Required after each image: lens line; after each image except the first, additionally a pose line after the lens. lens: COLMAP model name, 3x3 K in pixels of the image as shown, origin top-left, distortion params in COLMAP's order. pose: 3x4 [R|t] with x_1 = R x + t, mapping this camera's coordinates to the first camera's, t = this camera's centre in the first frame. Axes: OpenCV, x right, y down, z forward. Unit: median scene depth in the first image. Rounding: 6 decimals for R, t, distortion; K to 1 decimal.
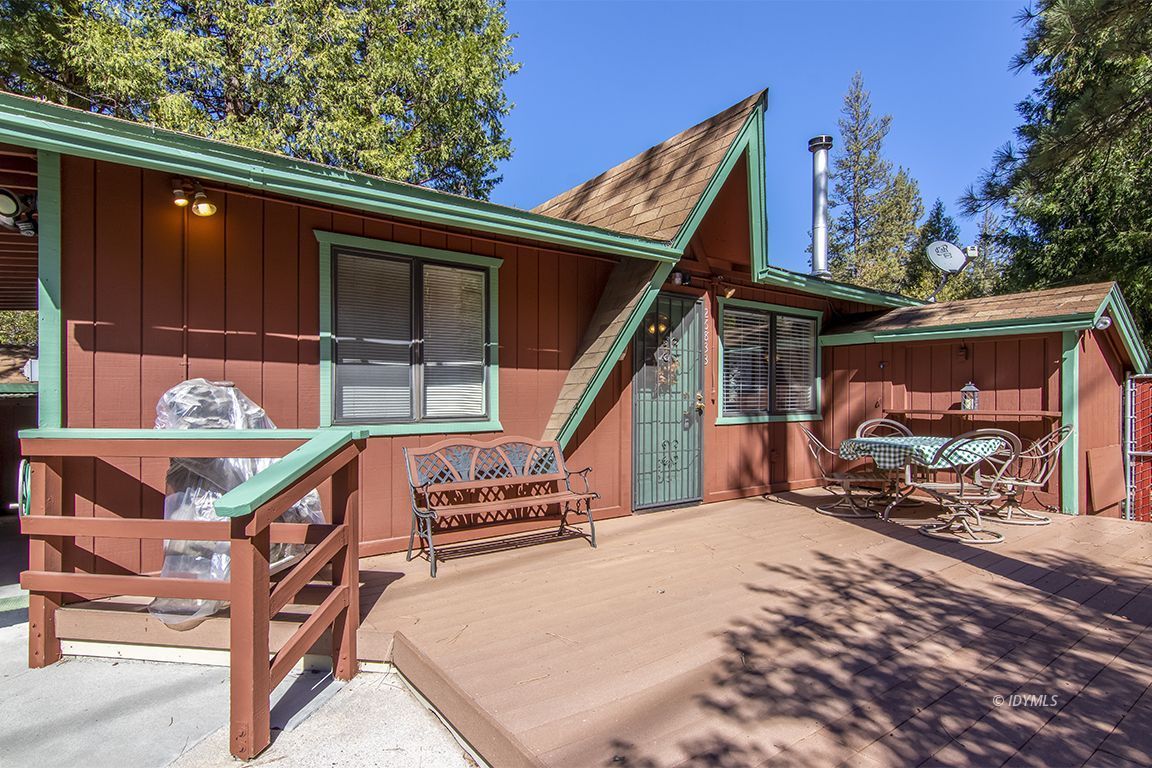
lens RADIAL K [[582.7, 0, 569.6], [0, 582.7, 410.9], [0, 0, 1]] dist [0.002820, -0.000341]
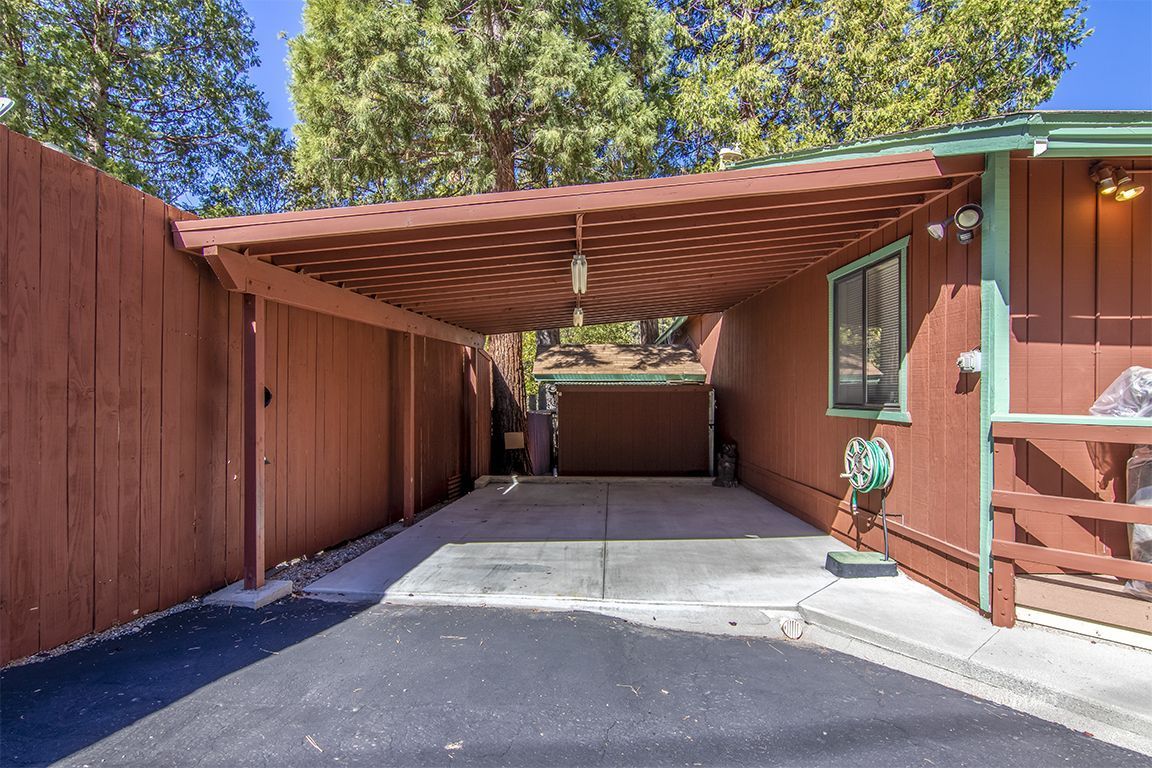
lens RADIAL K [[582.7, 0, 566.1], [0, 582.7, 387.0], [0, 0, 1]] dist [0.002820, -0.000341]
pose [[0.802244, 0.003194, -0.596987, -0.525880], [-0.014604, 0.999791, -0.014275, 0.004972], [0.596817, 0.020171, 0.802124, -0.230795]]
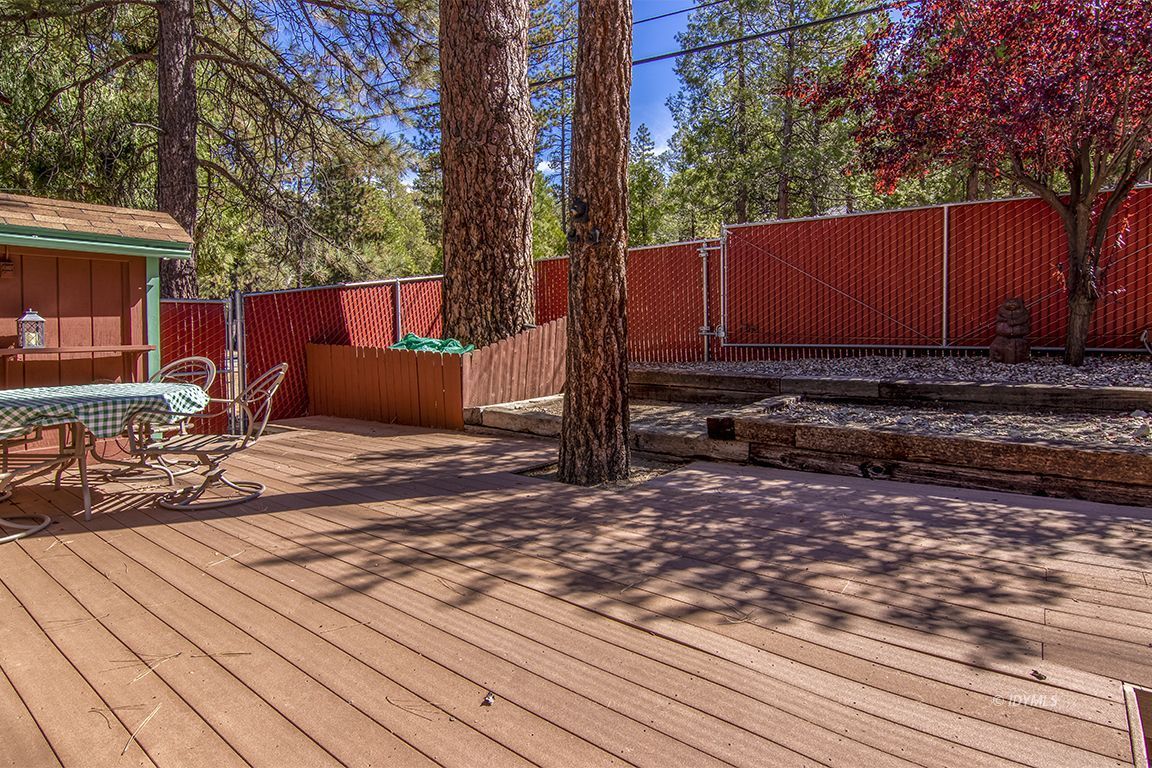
lens RADIAL K [[578.6, 0, 568.0], [0, 578.6, 341.9], [0, 0, 1]] dist [-0.005366, -0.000276]
pose [[-0.285161, -0.019711, 0.958277, -0.228666], [0.024734, 0.999304, 0.027915, -0.013788], [-0.958161, 0.031662, -0.284475, 0.673144]]
